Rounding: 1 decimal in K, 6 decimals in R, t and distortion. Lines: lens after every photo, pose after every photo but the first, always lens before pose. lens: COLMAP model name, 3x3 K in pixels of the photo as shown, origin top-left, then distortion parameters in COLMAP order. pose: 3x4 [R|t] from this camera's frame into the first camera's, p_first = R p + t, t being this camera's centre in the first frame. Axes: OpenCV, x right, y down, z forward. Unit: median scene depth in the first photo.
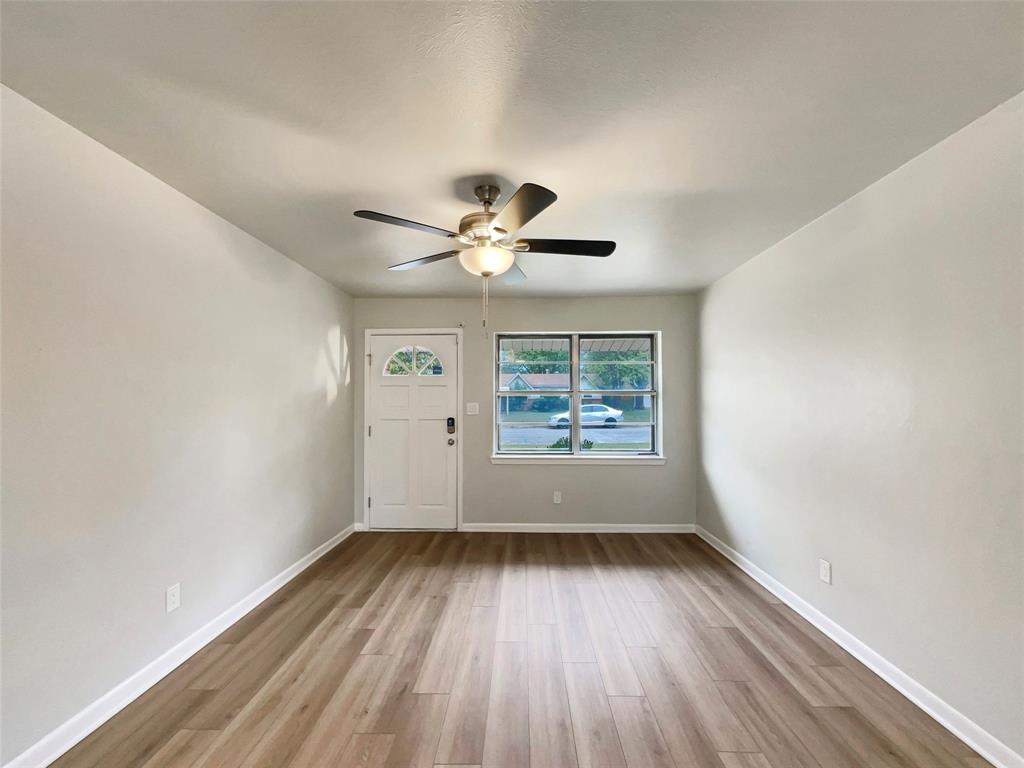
lens RADIAL K [[423.7, 0, 515.4], [0, 423.7, 386.1], [0, 0, 1]] dist [-0.003504, -0.000127]
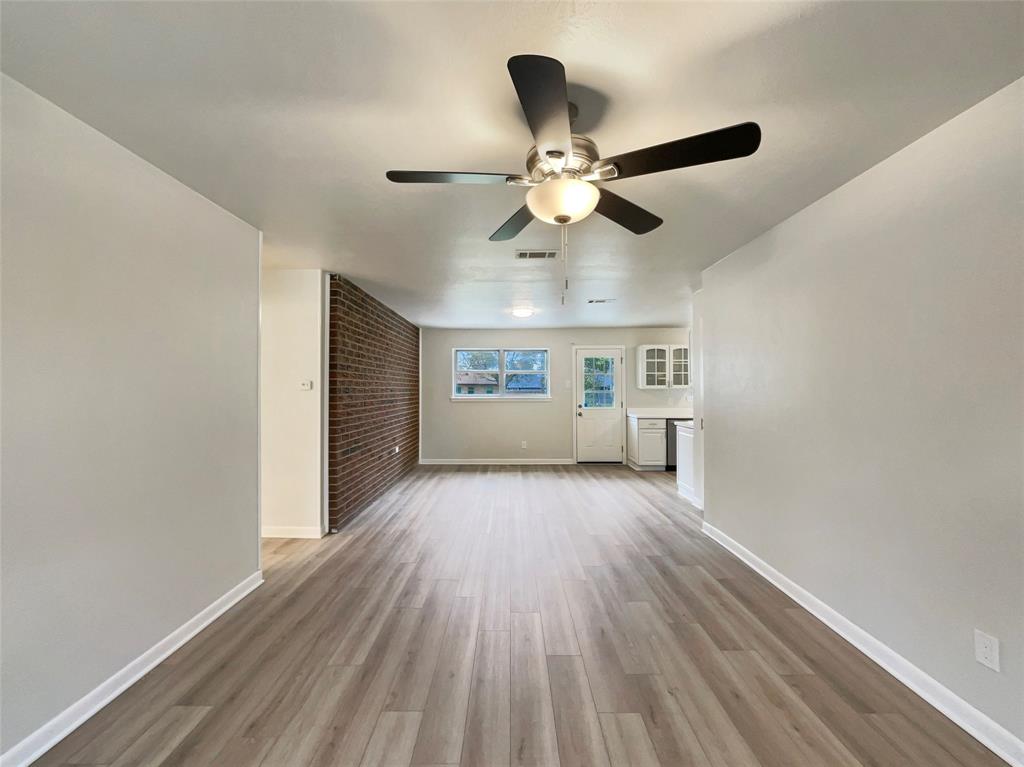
lens RADIAL K [[423.7, 0, 515.4], [0, 423.7, 385.6], [0, 0, 1]] dist [-0.003504, -0.000127]
pose [[-0.999646, 0.002683, -0.026489, 0.043070], [0.003638, 0.999342, -0.036087, 0.067370], [0.026374, -0.036171, -0.998998, 1.987969]]
